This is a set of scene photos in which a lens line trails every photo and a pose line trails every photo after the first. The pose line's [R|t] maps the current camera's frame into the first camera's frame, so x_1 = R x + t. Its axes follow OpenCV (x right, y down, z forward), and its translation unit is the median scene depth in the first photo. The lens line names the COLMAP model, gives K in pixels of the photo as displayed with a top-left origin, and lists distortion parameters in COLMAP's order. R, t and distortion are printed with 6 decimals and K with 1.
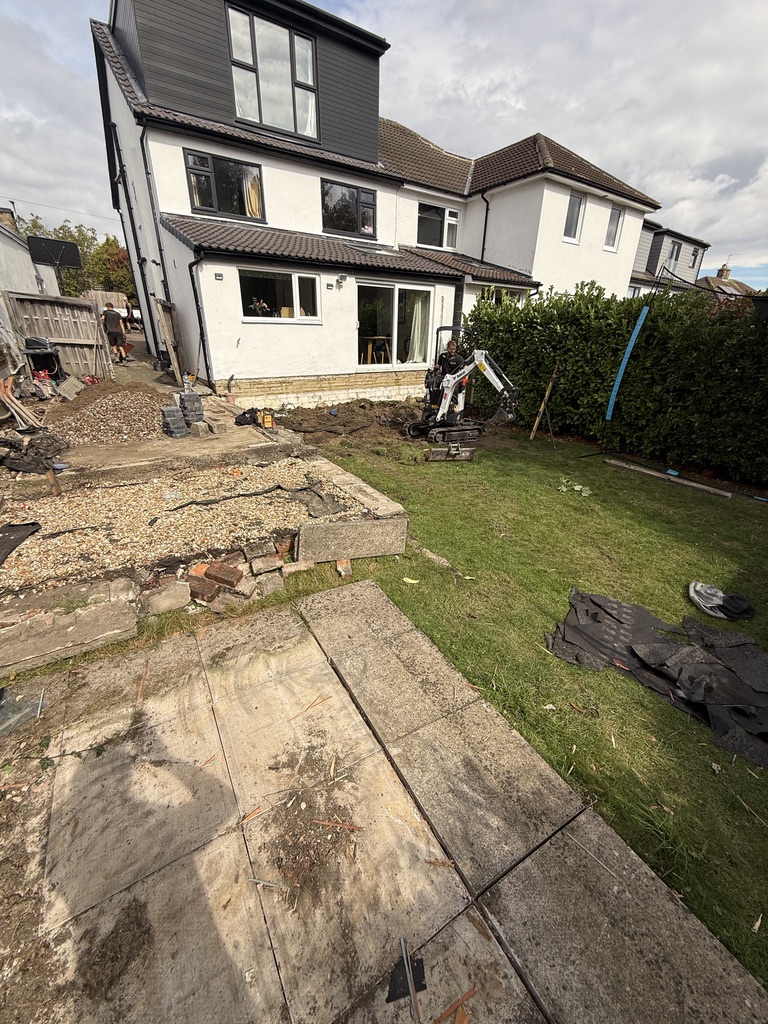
lens RADIAL K [[410.8, 0, 384.9], [0, 410.8, 507.2], [0, 0, 1]] dist [0.000248, 0.001028]
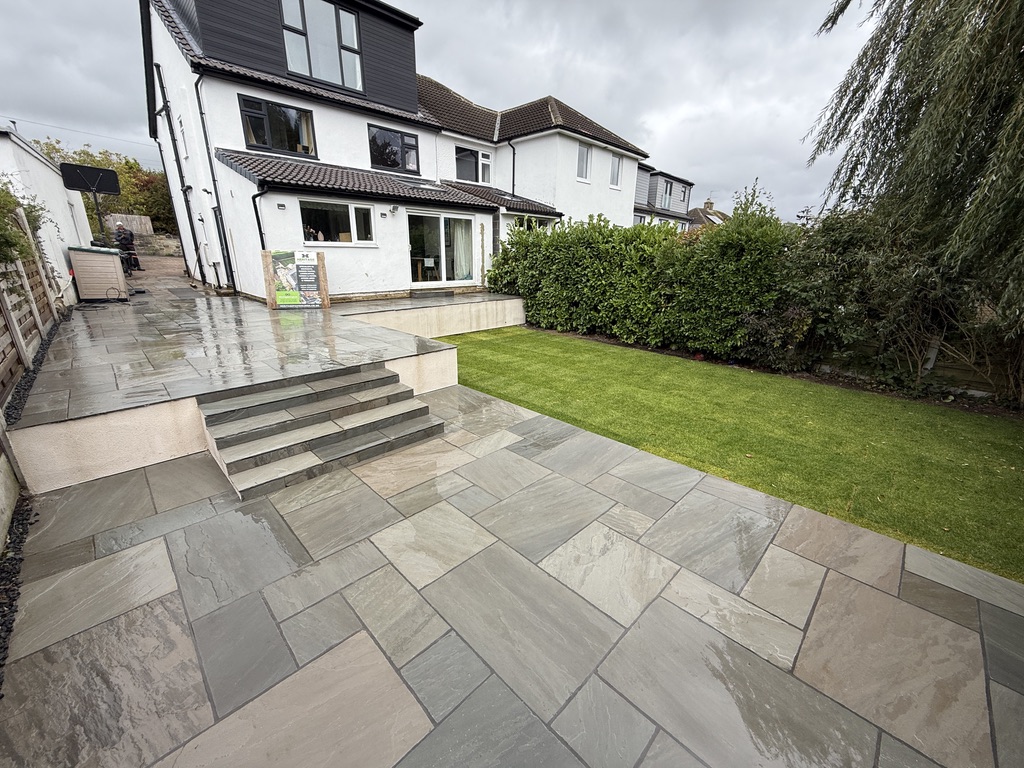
lens RADIAL K [[410.8, 0, 511.8], [0, 410.8, 381.8], [0, 0, 1]] dist [0.000248, 0.001028]
pose [[0.980672, -0.064628, 0.184680, -0.022156], [0.082795, 0.992273, -0.092410, 0.044706], [-0.177280, 0.105914, 0.978445, -0.105373]]
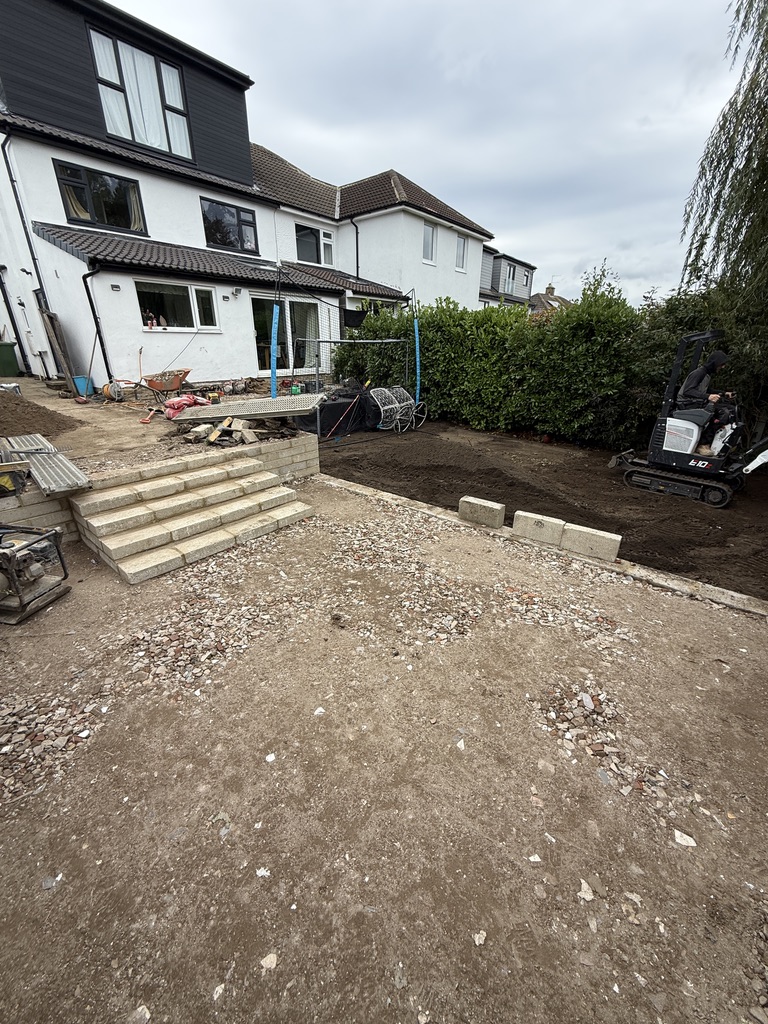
lens RADIAL K [[410.8, 0, 386.3], [0, 410.8, 507.3], [0, 0, 1]] dist [0.000248, 0.001028]
pose [[0.962009, -0.114607, 0.247798, -0.049640], [0.120043, 0.992745, -0.006888, 0.056519], [-0.245211, 0.036372, 0.968787, -0.111422]]
